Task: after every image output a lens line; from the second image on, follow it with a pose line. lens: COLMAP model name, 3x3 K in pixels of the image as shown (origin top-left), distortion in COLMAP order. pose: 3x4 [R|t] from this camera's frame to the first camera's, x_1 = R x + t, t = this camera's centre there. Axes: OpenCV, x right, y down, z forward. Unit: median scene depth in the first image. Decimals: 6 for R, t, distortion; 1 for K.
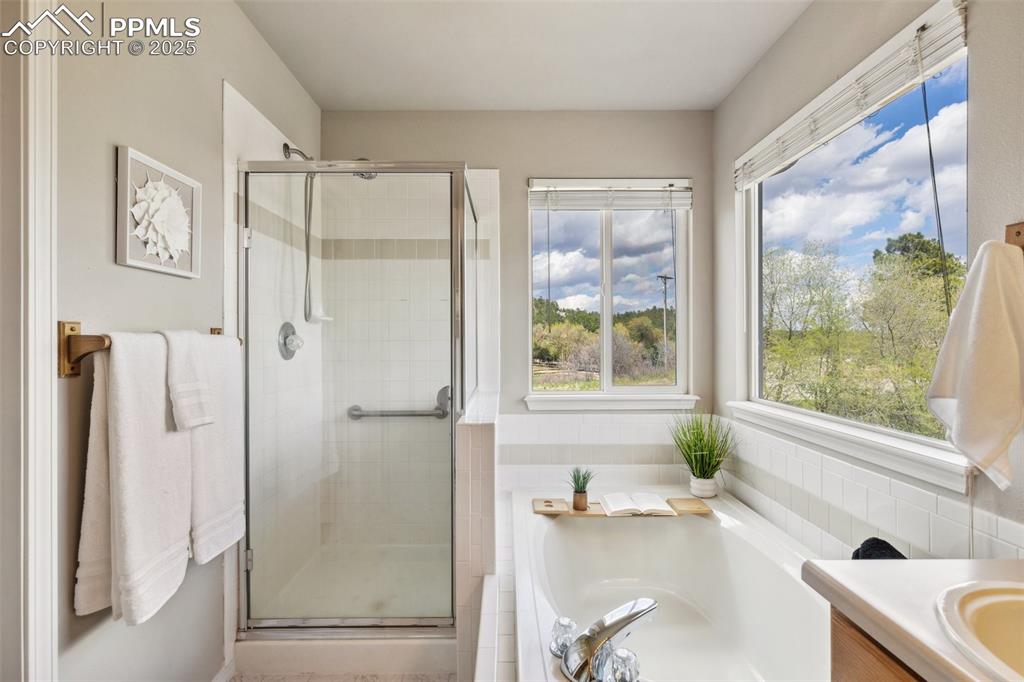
lens RADIAL K [[481.1, 0, 508.4], [0, 481.1, 338.0], [0, 0, 1]] dist [-0.001882, 0.000489]
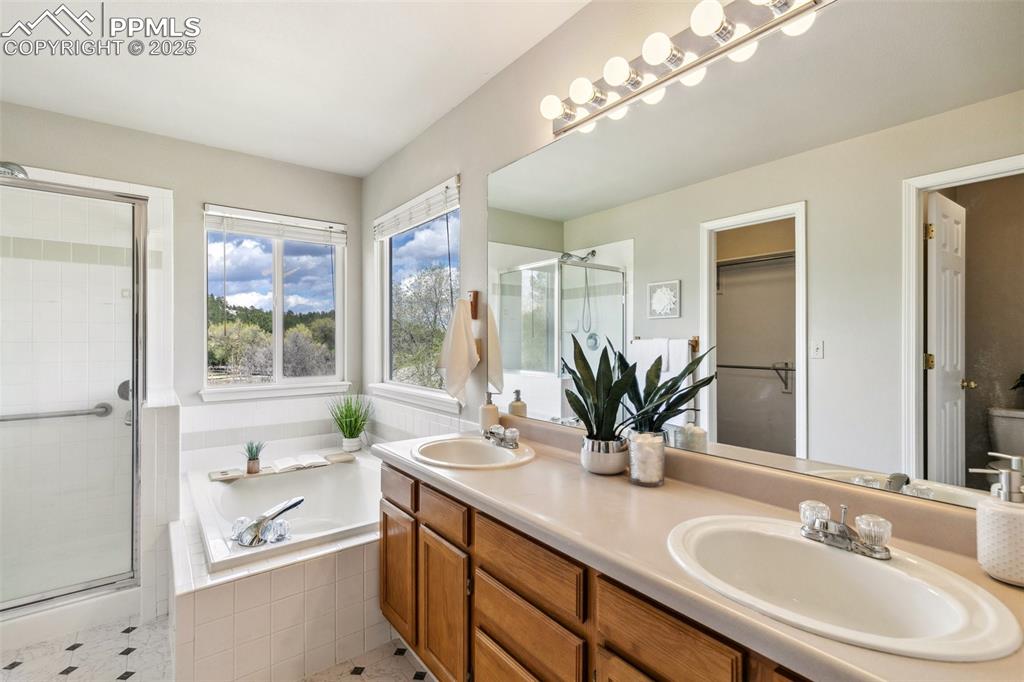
lens RADIAL K [[466.4, 0, 514.1], [0, 466.4, 337.7], [0, 0, 1]] dist [0.010554, -0.001762]
pose [[0.793731, 0.003996, 0.608256, -0.056542], [-0.002051, 0.999990, -0.003893, -0.003083], [-0.608266, 0.001843, 0.793731, -0.394568]]
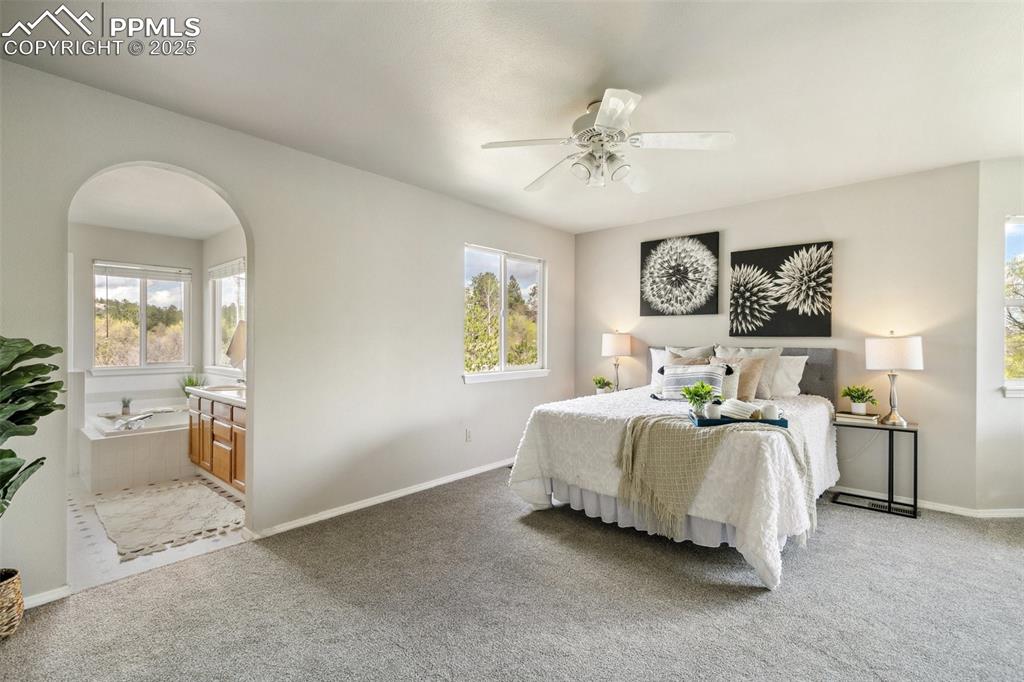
lens RADIAL K [[466.4, 0, 511.8], [0, 466.4, 337.3], [0, 0, 1]] dist [0.010554, -0.001762]
pose [[0.672505, 0.007268, 0.740057, -0.255575], [-0.006612, 0.999971, -0.003812, -0.015979], [-0.740063, -0.002330, 0.672534, -1.752372]]
